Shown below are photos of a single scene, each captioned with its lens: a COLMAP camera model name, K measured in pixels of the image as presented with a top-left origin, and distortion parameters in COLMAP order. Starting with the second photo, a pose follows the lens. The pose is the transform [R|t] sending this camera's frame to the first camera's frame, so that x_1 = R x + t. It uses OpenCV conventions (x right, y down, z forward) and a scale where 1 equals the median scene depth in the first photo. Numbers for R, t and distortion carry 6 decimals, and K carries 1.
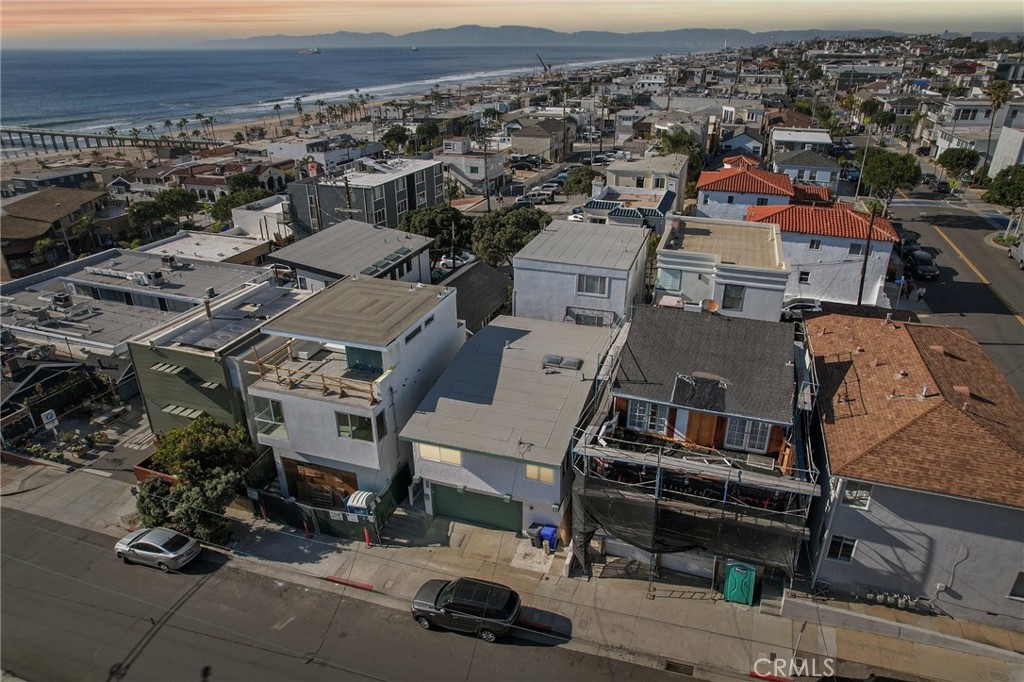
lens RADIAL K [[655.4, 0, 517.3], [0, 655.4, 342.4], [0, 0, 1]] dist [-0.076132, 0.066988]
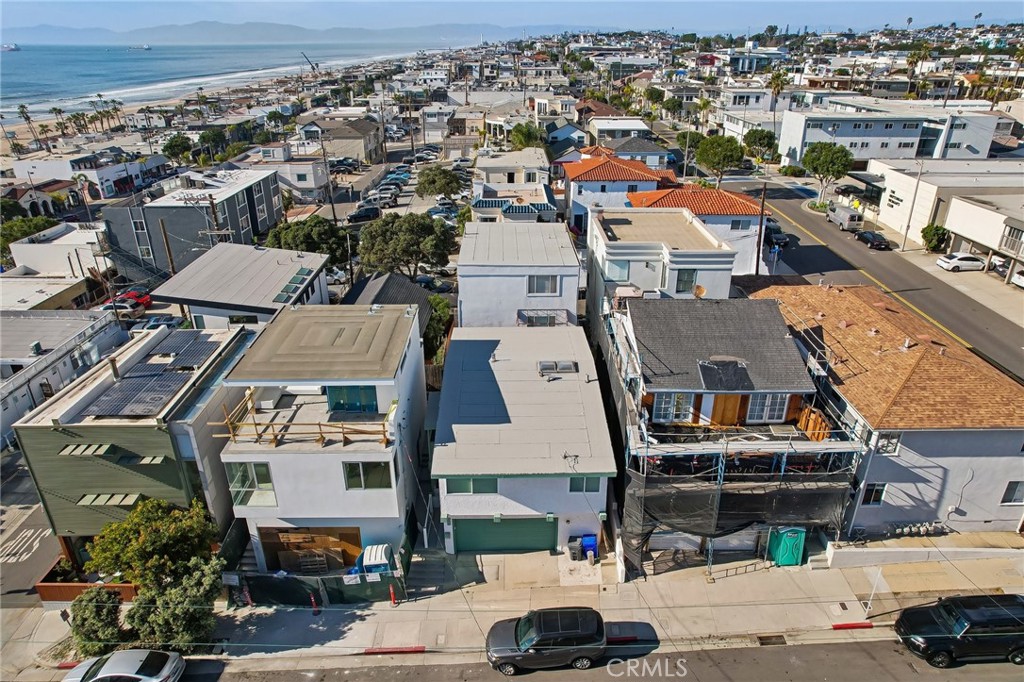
lens RADIAL K [[663.1, 0, 517.5], [0, 663.1, 341.1], [0, 0, 1]] dist [-0.079533, 0.070892]
pose [[0.943144, -0.138652, 0.302085, -0.265958], [0.138929, 0.990086, 0.020680, -0.034685], [-0.301957, 0.022464, 0.953057, 0.079237]]
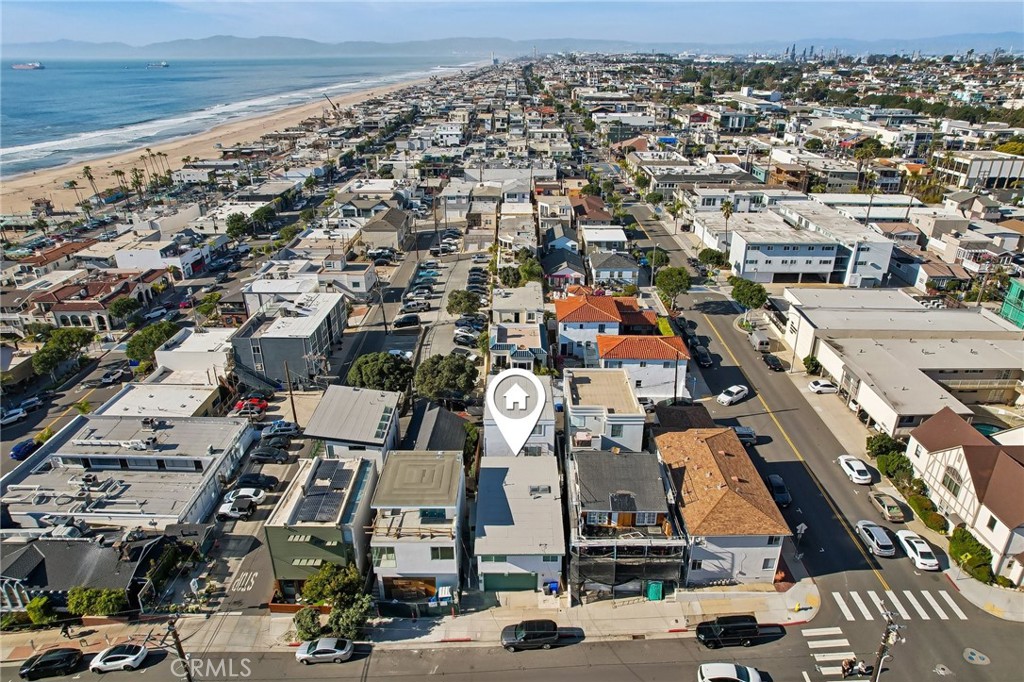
lens RADIAL K [[663.1, 0, 517.5], [0, 663.1, 341.1], [0, 0, 1]] dist [-0.079533, 0.070892]
pose [[0.947881, -0.128863, 0.291403, -0.442983], [0.133919, 0.990989, 0.002616, -0.369283], [-0.289115, 0.036545, 0.956597, -0.696373]]
